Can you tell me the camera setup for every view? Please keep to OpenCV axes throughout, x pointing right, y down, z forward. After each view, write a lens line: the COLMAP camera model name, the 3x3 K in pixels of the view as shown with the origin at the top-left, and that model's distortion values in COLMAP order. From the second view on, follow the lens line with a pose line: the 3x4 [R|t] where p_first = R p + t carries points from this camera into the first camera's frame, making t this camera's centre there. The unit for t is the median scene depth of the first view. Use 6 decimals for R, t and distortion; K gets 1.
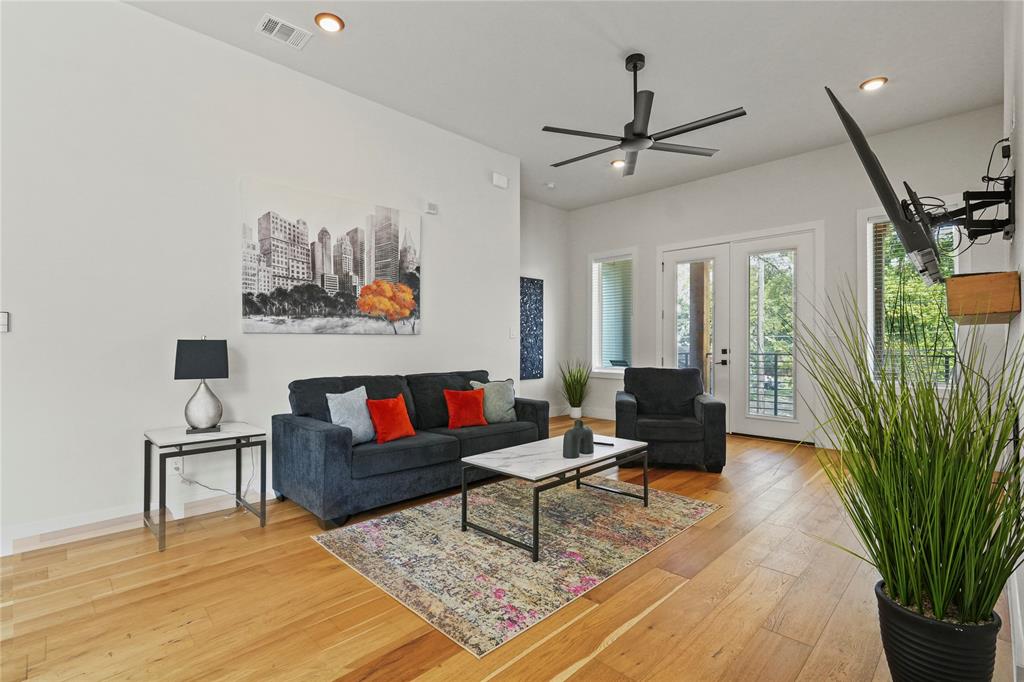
lens RADIAL K [[469.9, 0, 505.4], [0, 469.9, 329.7], [0, 0, 1]] dist [-0.000786, 0.000195]
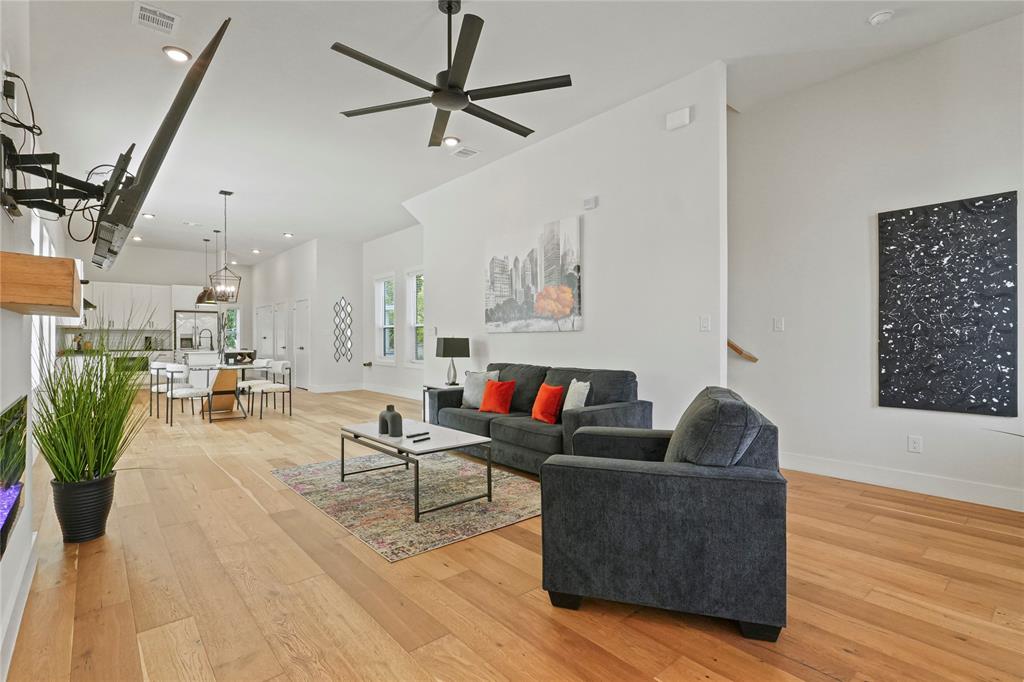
lens RADIAL K [[469.9, 0, 505.4], [0, 469.9, 329.7], [0, 0, 1]] dist [-0.000786, 0.000195]
pose [[-0.056534, -0.019884, -0.998203, 0.962115], [0.031987, 0.999252, -0.021717, 0.028575], [0.997888, -0.033157, -0.055856, 0.995812]]
